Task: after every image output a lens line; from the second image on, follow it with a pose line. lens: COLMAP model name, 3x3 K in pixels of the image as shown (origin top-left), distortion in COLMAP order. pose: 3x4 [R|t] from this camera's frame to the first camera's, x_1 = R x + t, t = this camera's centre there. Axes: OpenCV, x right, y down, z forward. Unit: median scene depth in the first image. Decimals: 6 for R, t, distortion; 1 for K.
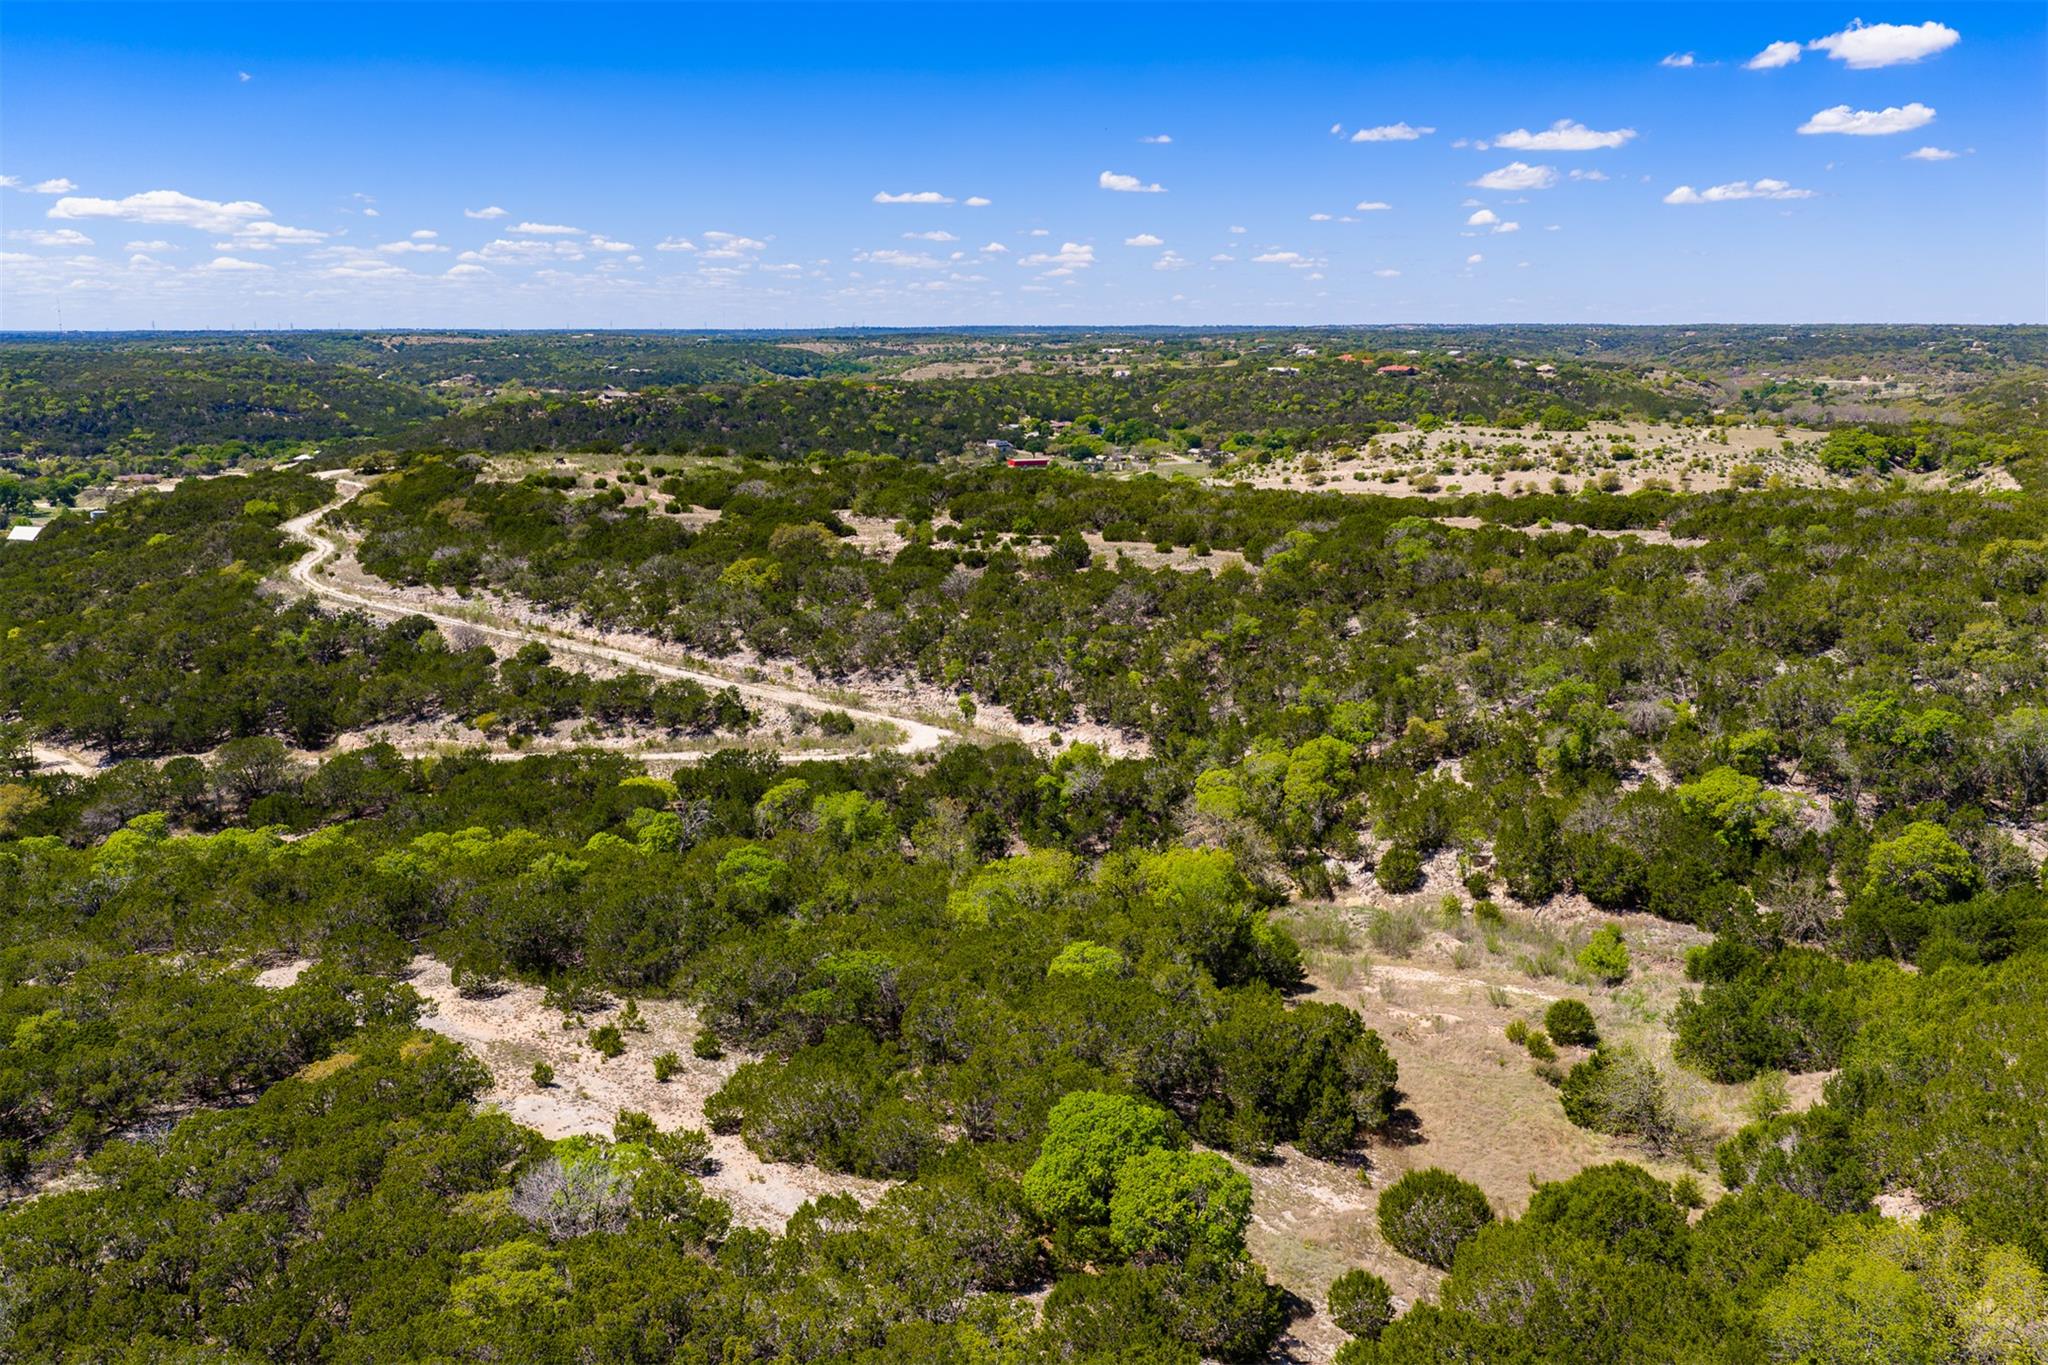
lens RADIAL K [[1695.2, 0, 1033.3], [0, 1695.2, 680.2], [0, 0, 1]] dist [0.000190, -0.000058]
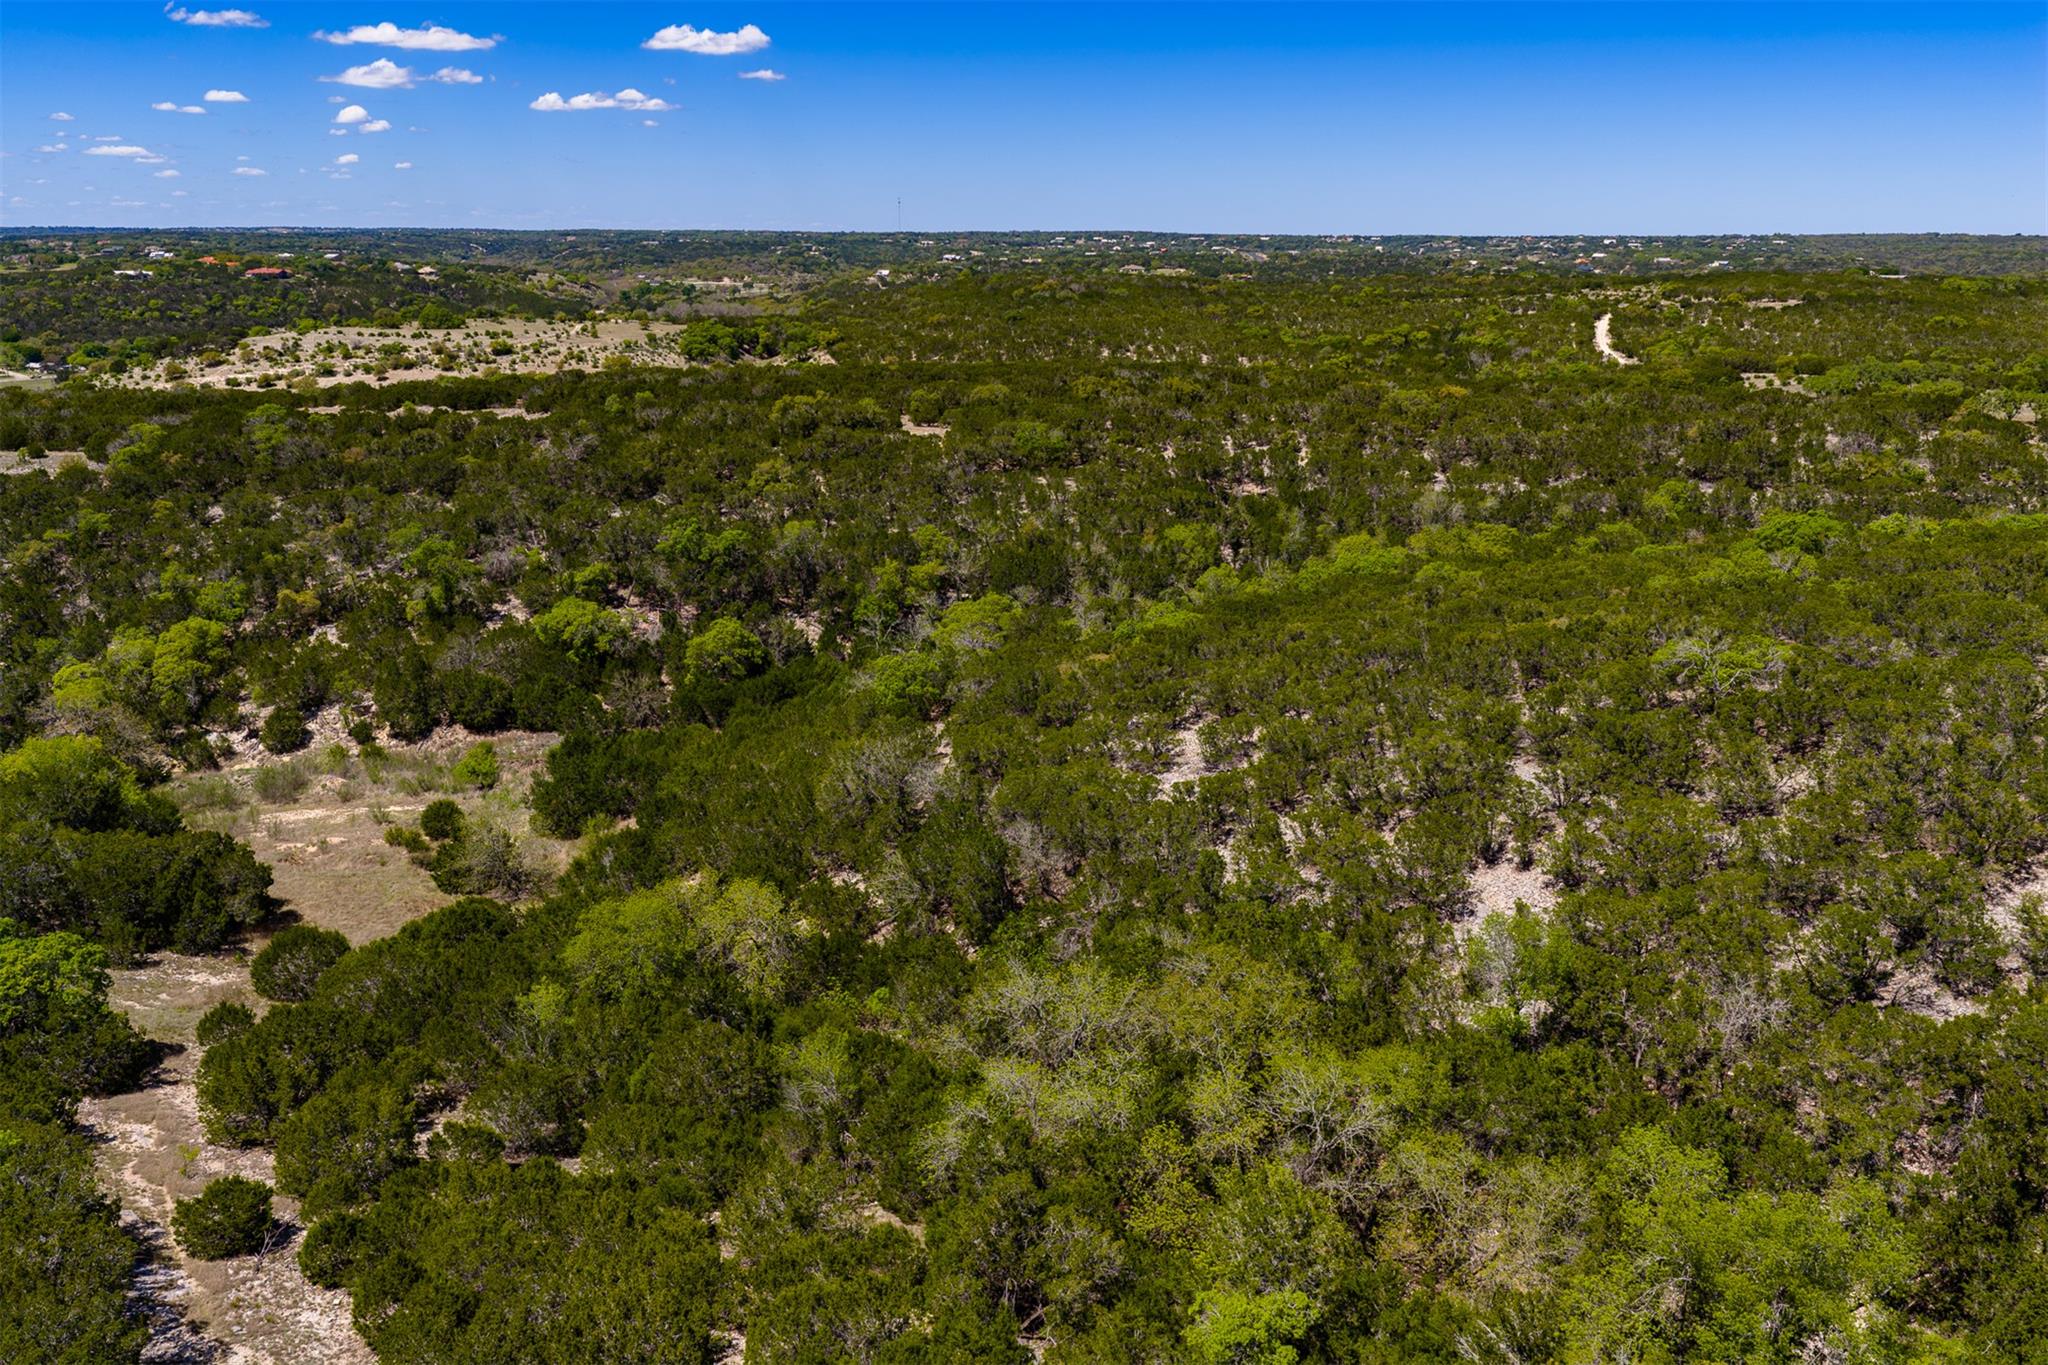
lens RADIAL K [[1695.2, 0, 1030.9], [0, 1695.2, 675.3], [0, 0, 1]] dist [0.000190, -0.000058]
pose [[0.816953, -0.137505, 0.560072, 0.009923], [0.109656, 0.990479, 0.083225, 0.035060], [-0.566184, -0.006575, 0.824253, -0.103622]]
